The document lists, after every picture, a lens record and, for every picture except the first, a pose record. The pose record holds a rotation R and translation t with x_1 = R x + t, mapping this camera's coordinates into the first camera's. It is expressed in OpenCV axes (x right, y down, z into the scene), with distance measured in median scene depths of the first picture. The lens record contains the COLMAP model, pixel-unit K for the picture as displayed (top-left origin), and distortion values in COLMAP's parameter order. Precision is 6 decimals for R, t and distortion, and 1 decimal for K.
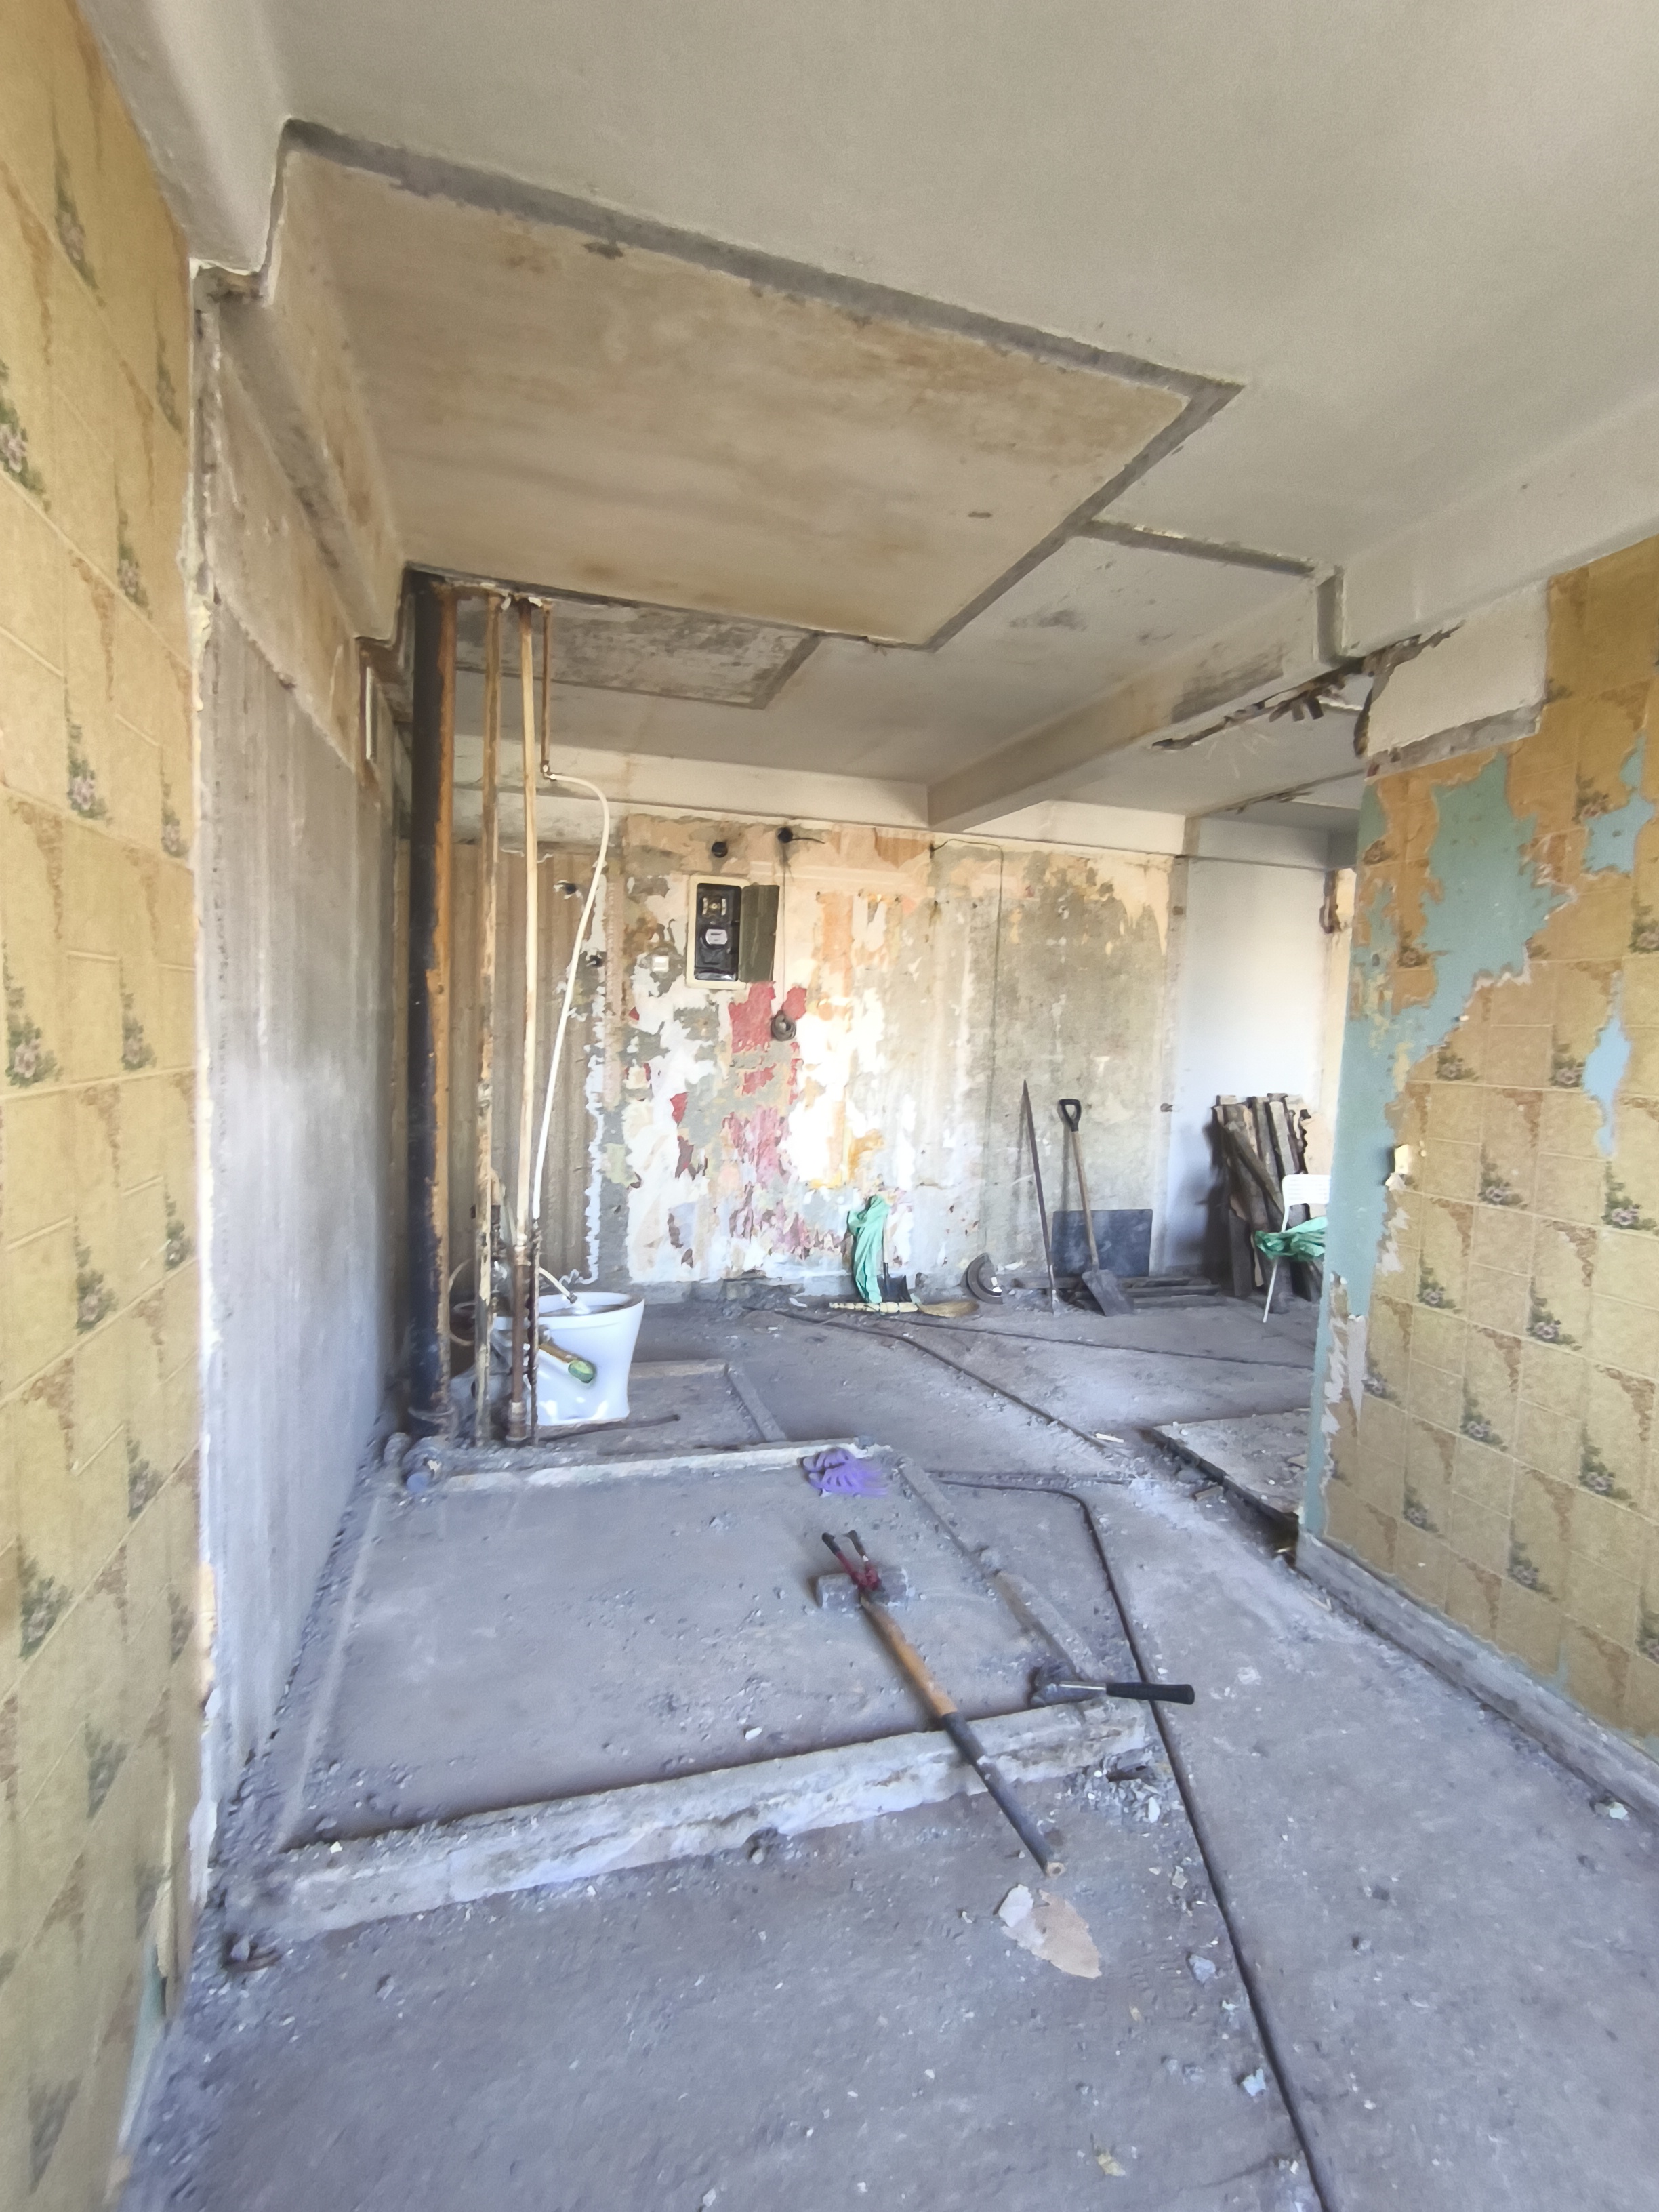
lens RADIAL K [[1003.0, 0, 828.4], [0, 1003.0, 1104.5], [0, 0, 1]] dist [-0.006335, 0.001582]
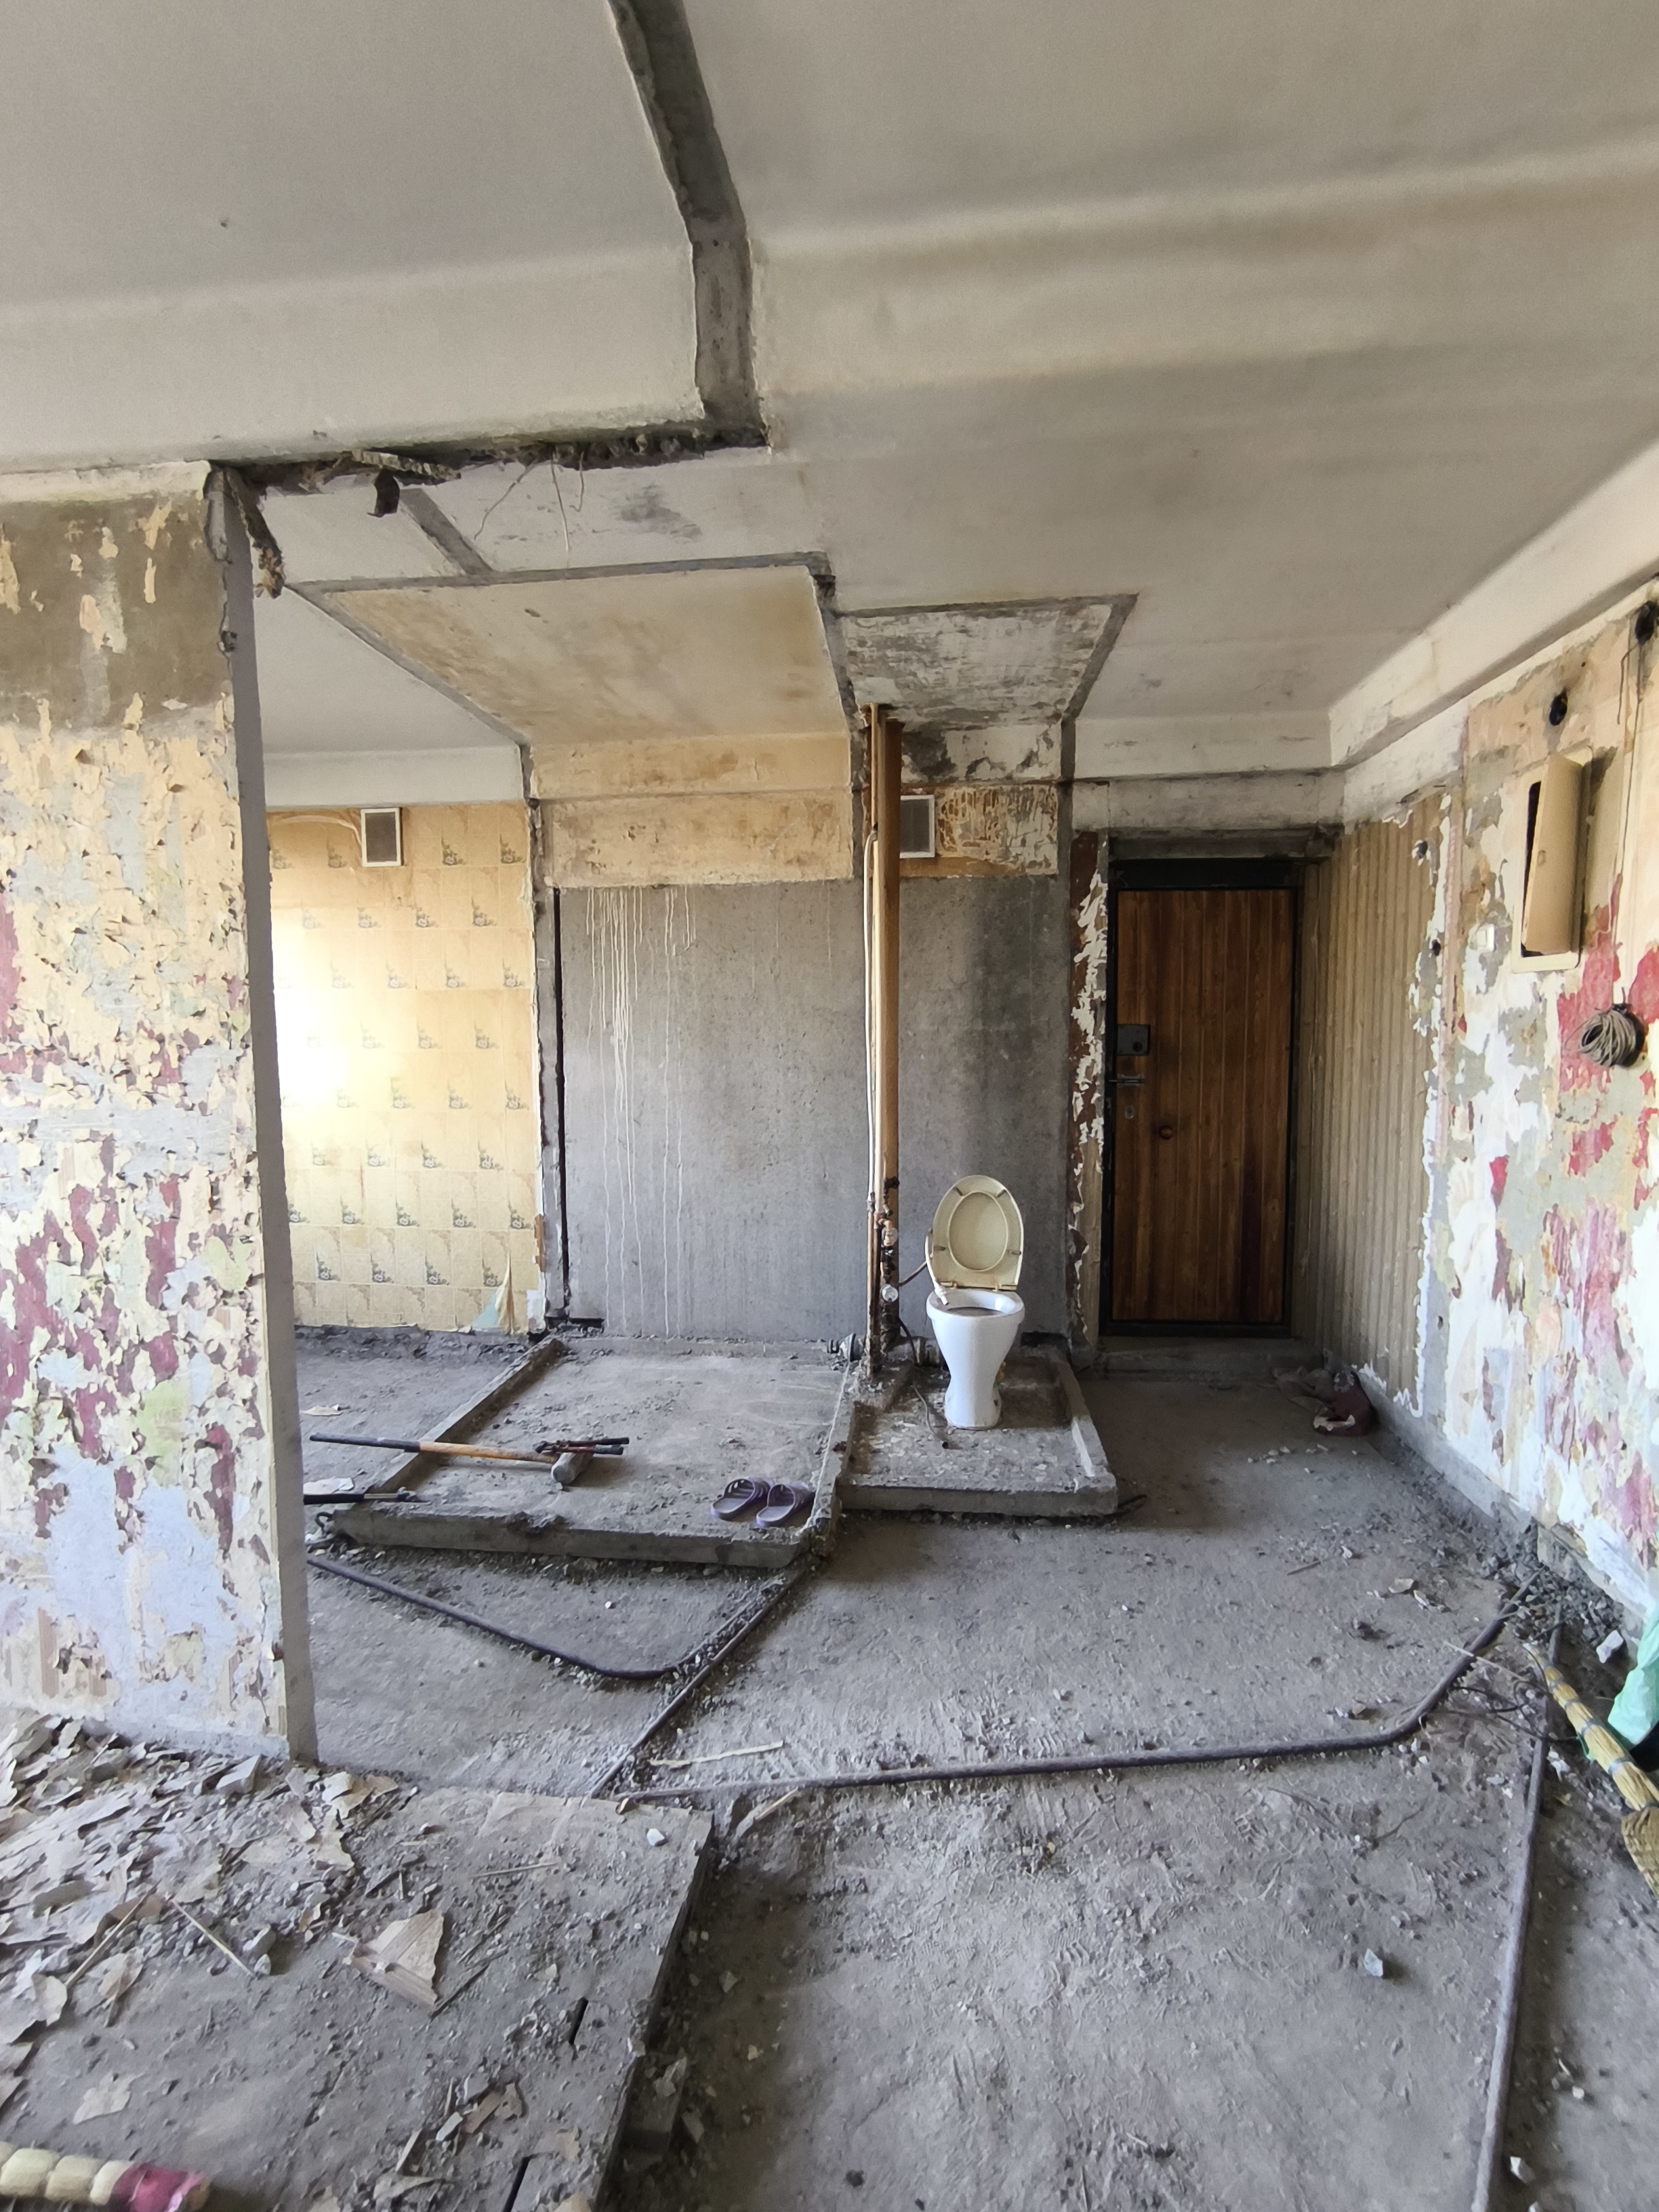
lens RADIAL K [[1003.0, 0, 831.6], [0, 1003.0, 1099.1], [0, 0, 1]] dist [-0.006335, 0.001582]
pose [[-0.382623, 0.034224, -0.923270, 0.540402], [-0.085372, 0.993729, 0.072216, -0.053415], [0.919952, 0.106453, -0.377302, 0.865937]]
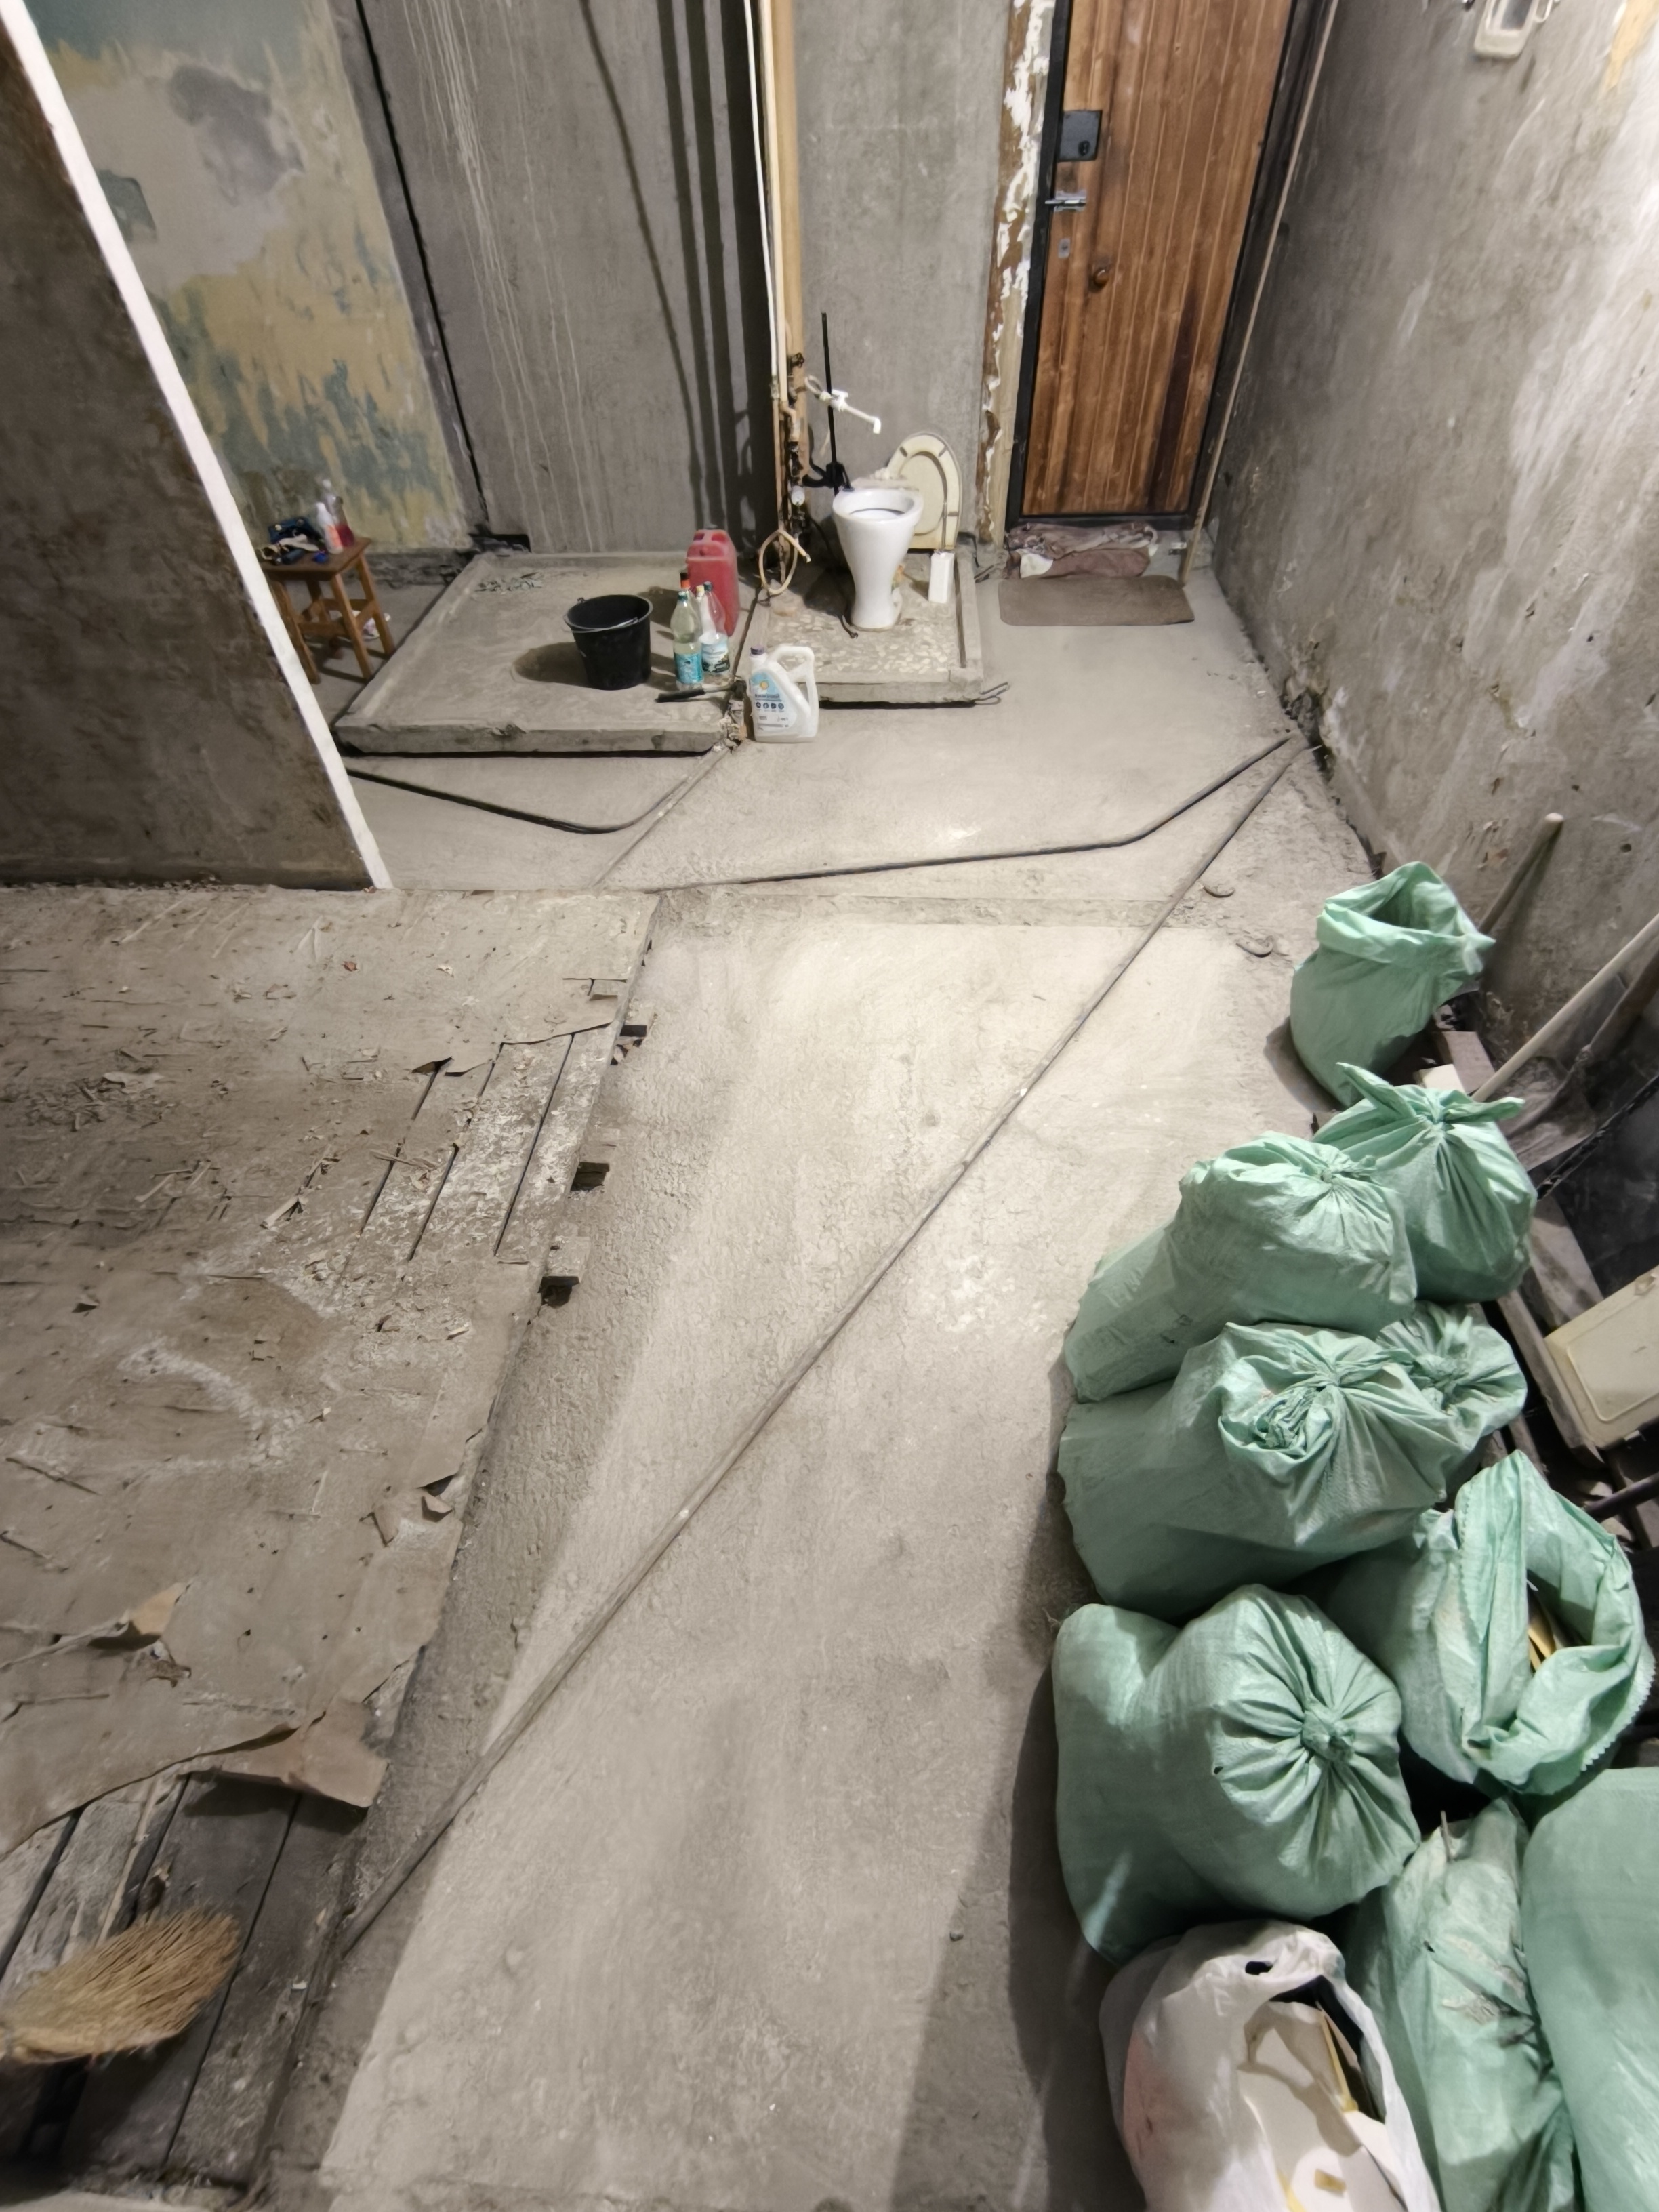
lens RADIAL K [[1003.0, 0, 818.2], [0, 1003.0, 1106.5], [0, 0, 1]] dist [-0.006335, 0.001582]
pose [[-0.360768, 0.663658, -0.655289, 0.647880], [-0.058102, 0.685248, 0.725988, -0.096371], [0.930844, 0.299987, -0.208656, 0.957875]]
